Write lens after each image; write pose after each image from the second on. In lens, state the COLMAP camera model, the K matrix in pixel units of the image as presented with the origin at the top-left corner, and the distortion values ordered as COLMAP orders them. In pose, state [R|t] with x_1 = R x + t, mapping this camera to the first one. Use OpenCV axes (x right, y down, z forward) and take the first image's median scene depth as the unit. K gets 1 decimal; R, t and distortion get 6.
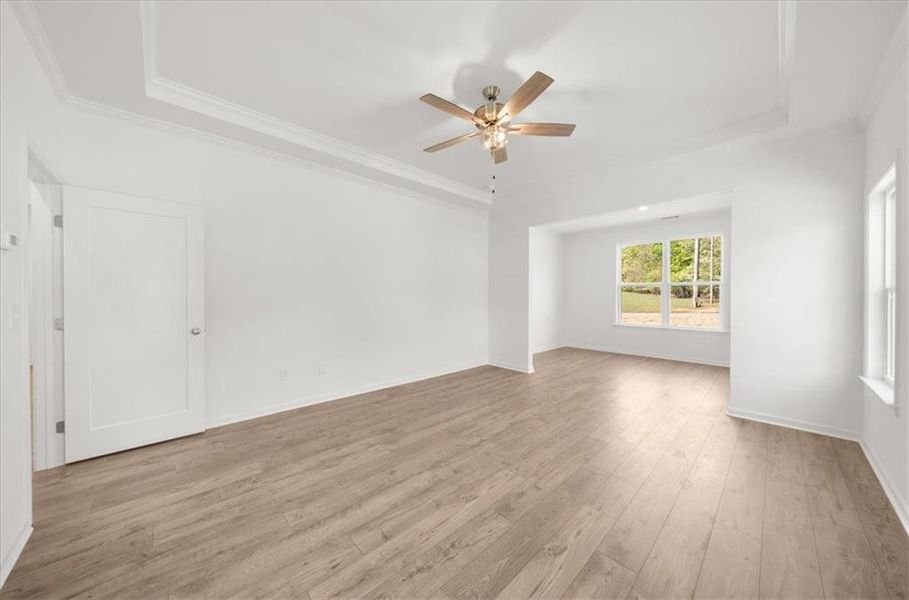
lens RADIAL K [[310.5, 0, 453.9], [0, 310.5, 298.4], [0, 0, 1]] dist [-0.000429, -0.000056]
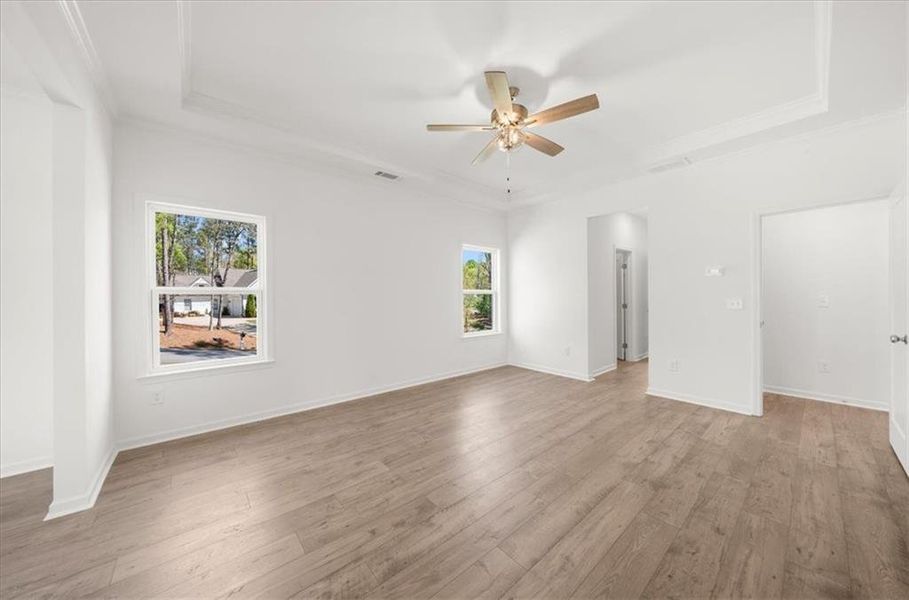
lens RADIAL K [[310.5, 0, 453.9], [0, 310.5, 298.4], [0, 0, 1]] dist [-0.000429, -0.000056]
pose [[-0.998343, 0.005106, 0.057322, 0.253372], [0.005905, 0.999888, 0.013781, -0.011561], [-0.057245, 0.014097, -0.998261, 2.066837]]
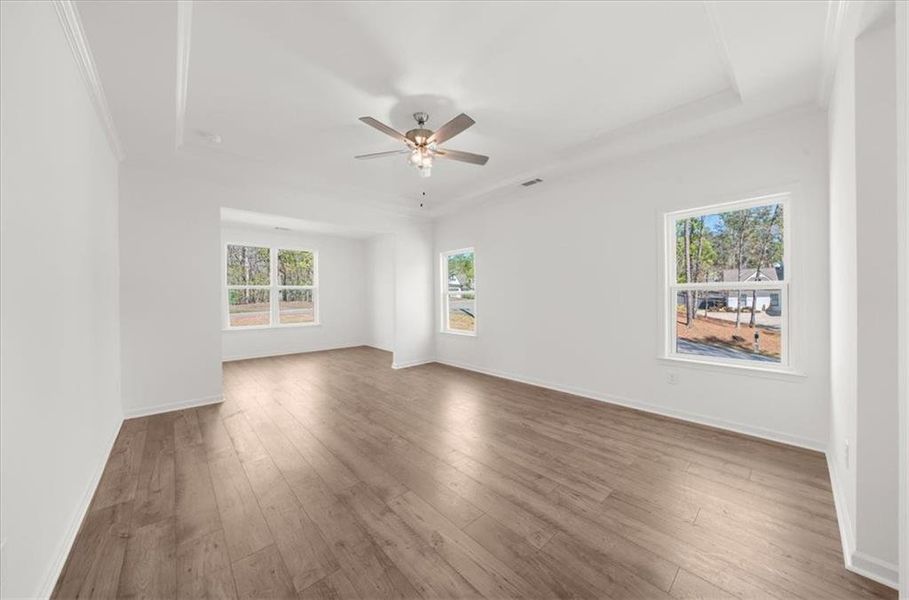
lens RADIAL K [[310.5, 0, 453.9], [0, 310.5, 298.4], [0, 0, 1]] dist [-0.000429, -0.000056]
pose [[0.021518, -0.008488, 0.999732, -1.035992], [0.017692, 0.999811, 0.008108, -0.007695], [-0.999612, 0.017513, 0.021665, 0.888069]]
